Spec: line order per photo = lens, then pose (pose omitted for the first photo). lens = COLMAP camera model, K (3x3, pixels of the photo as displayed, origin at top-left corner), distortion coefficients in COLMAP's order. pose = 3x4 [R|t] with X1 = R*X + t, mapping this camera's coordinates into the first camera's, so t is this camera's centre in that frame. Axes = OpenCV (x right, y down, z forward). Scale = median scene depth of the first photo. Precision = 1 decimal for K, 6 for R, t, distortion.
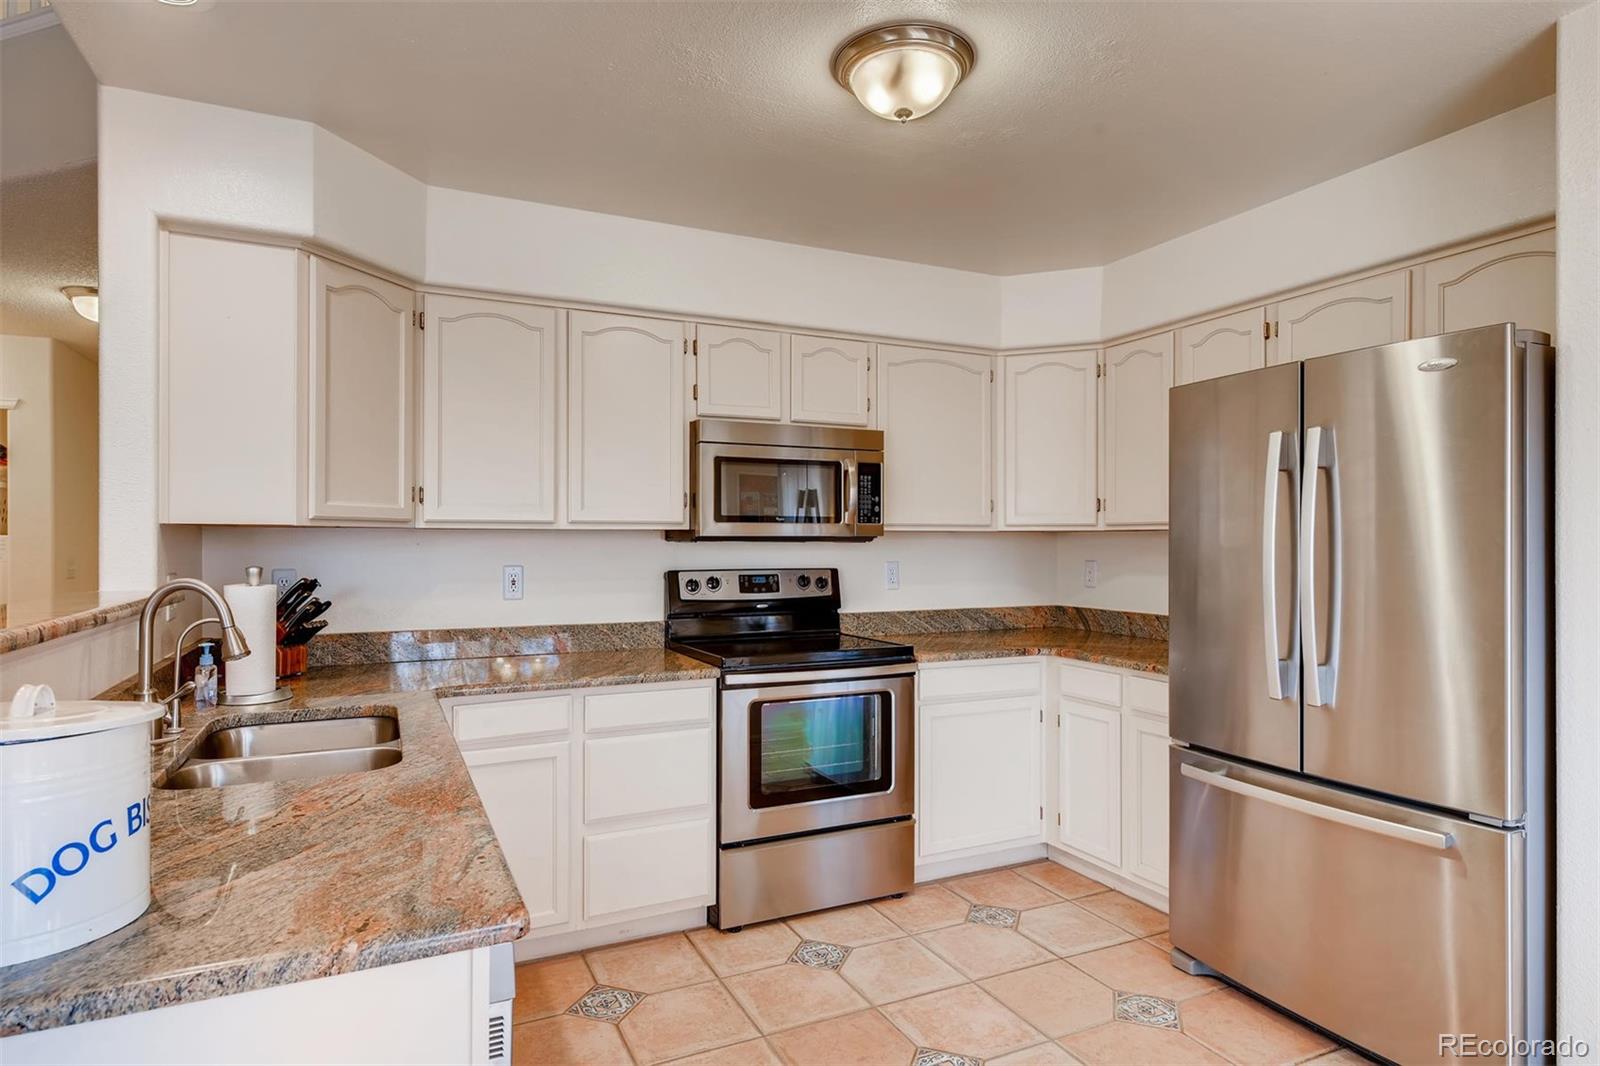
lens RADIAL K [[883.6, 0, 800.6], [0, 883.6, 534.1], [0, 0, 1]] dist [0.006872, -0.001425]
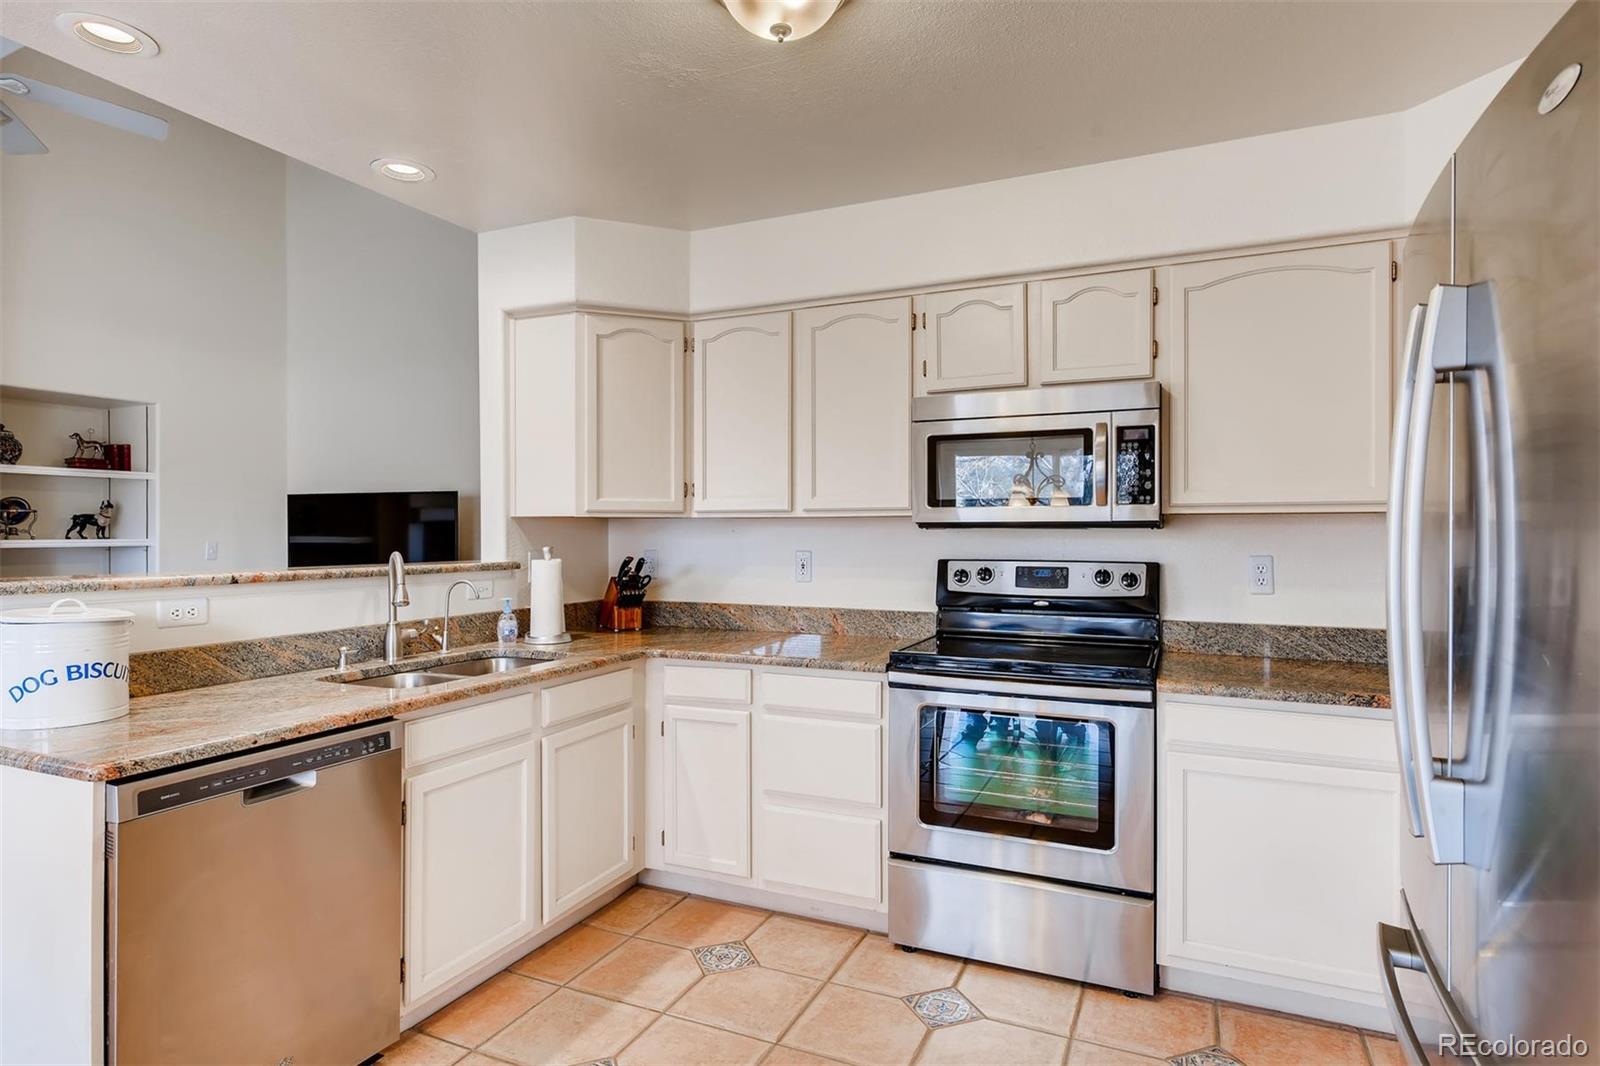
lens RADIAL K [[883.6, 0, 796.2], [0, 883.6, 531.3], [0, 0, 1]] dist [0.006872, -0.001425]
pose [[0.639571, -0.000237, -0.768732, 0.519405], [0.006577, 0.999965, 0.005164, 0.006050], [0.768704, -0.008359, 0.639550, 0.300133]]
